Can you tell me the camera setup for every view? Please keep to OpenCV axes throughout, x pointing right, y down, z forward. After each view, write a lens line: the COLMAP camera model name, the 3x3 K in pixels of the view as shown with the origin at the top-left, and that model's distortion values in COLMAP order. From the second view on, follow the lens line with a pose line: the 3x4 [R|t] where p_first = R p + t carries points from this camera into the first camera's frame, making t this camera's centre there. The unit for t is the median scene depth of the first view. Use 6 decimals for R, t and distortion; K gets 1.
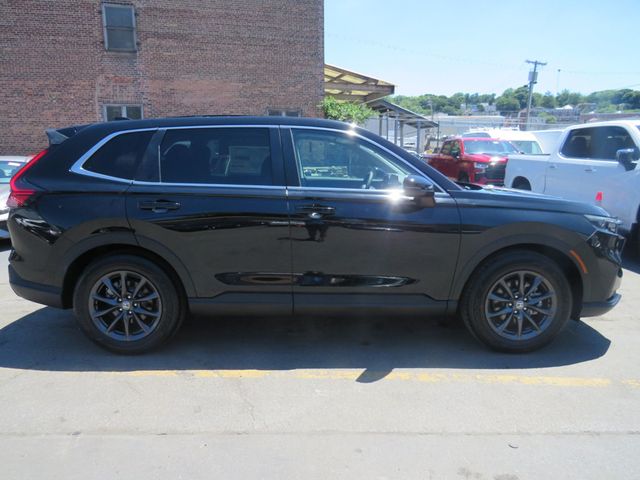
lens RADIAL K [[462.6, 0, 309.1], [0, 462.6, 237.7], [0, 0, 1]] dist [-0.037087, 0.041354]
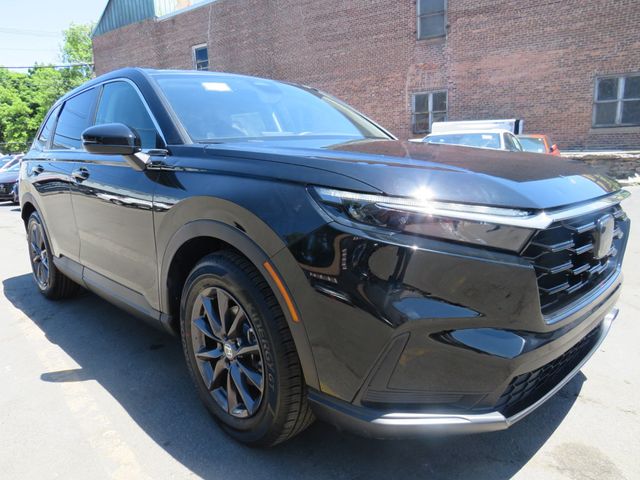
lens RADIAL K [[462.6, 0, 309.1], [0, 462.6, 237.7], [0, 0, 1]] dist [-0.037087, 0.041354]
pose [[0.690449, 0.113263, -0.714459, 0.168212], [-0.103185, 0.992987, 0.057701, -0.005020], [0.715984, 0.033881, 0.697294, 0.128092]]
